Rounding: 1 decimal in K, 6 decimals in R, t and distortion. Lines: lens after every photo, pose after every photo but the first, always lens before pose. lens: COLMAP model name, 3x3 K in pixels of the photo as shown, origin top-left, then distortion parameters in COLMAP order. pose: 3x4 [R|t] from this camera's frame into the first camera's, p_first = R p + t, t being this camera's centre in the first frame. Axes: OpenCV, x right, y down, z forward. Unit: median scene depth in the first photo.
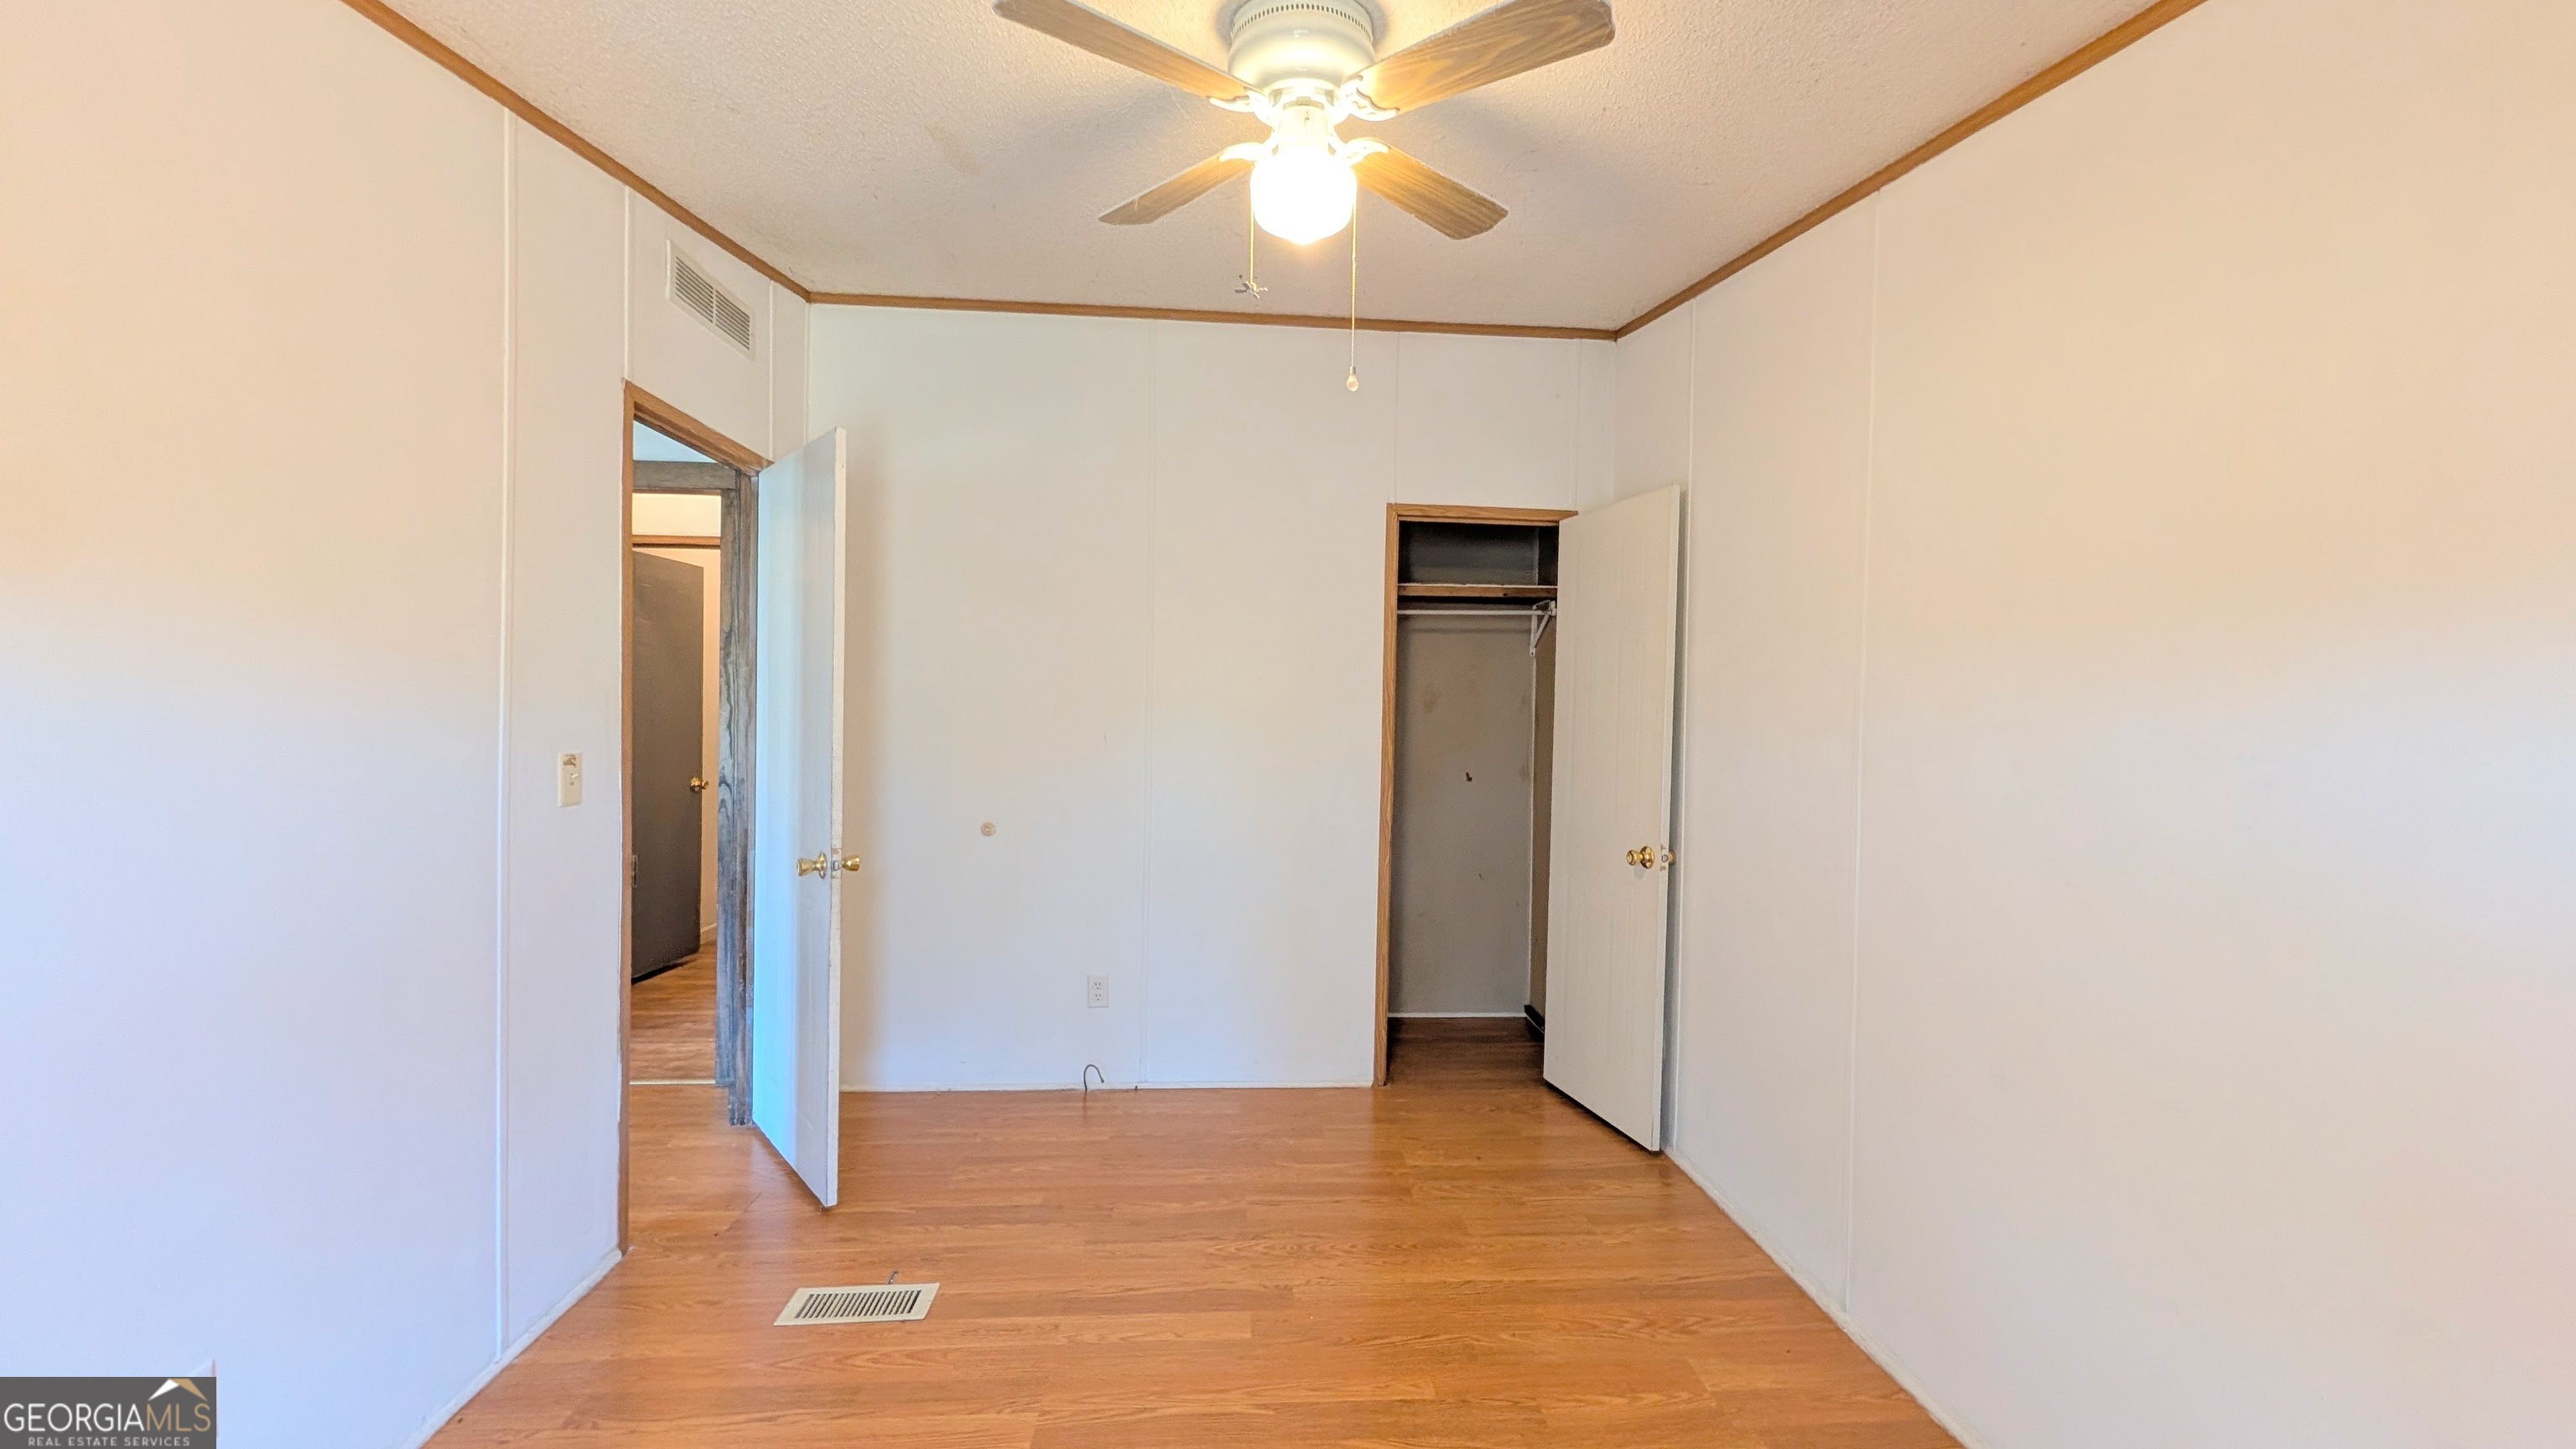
lens RADIAL K [[986.4, 0, 1290.7], [0, 986.4, 727.6], [0, 0, 1]] dist [0.000575, -0.000187]
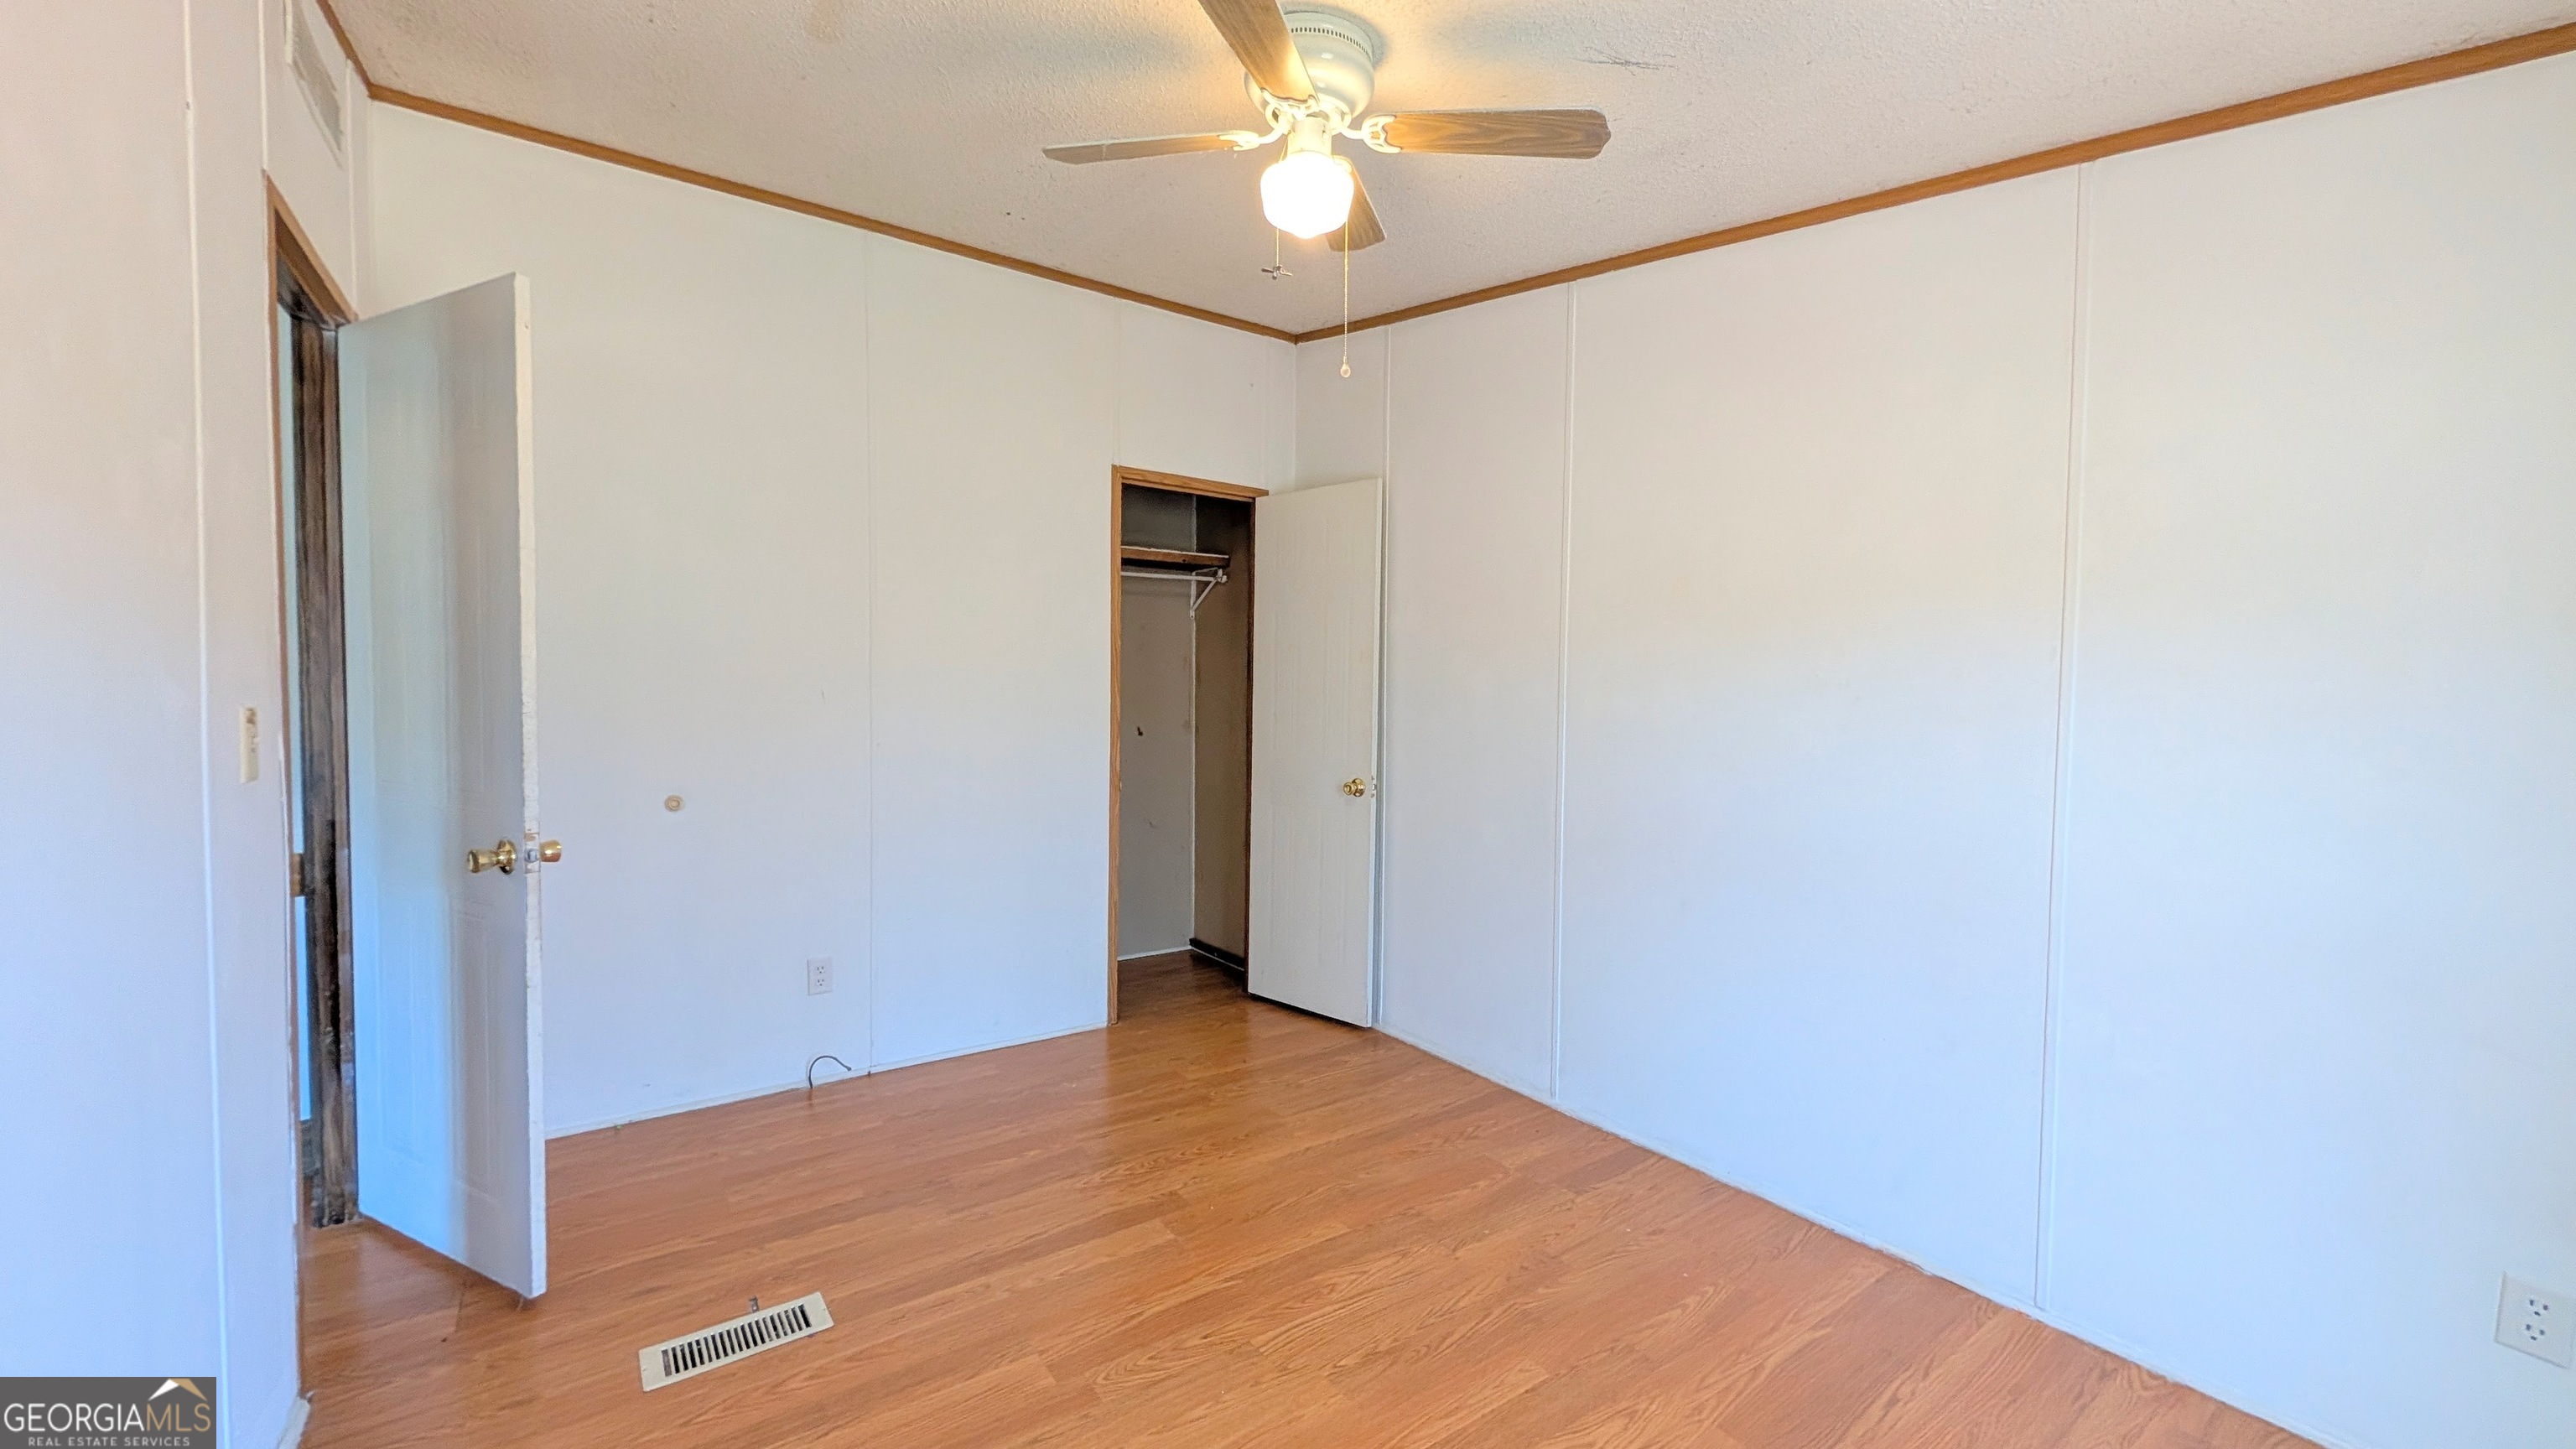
lens RADIAL K [[986.4, 0, 1292.0], [0, 986.4, 727.7], [0, 0, 1]] dist [0.000575, -0.000187]
pose [[0.855742, -0.026219, 0.516738, -0.341678], [0.010332, 0.999382, 0.033597, 0.018021], [-0.517299, -0.023412, 0.855484, 0.015279]]
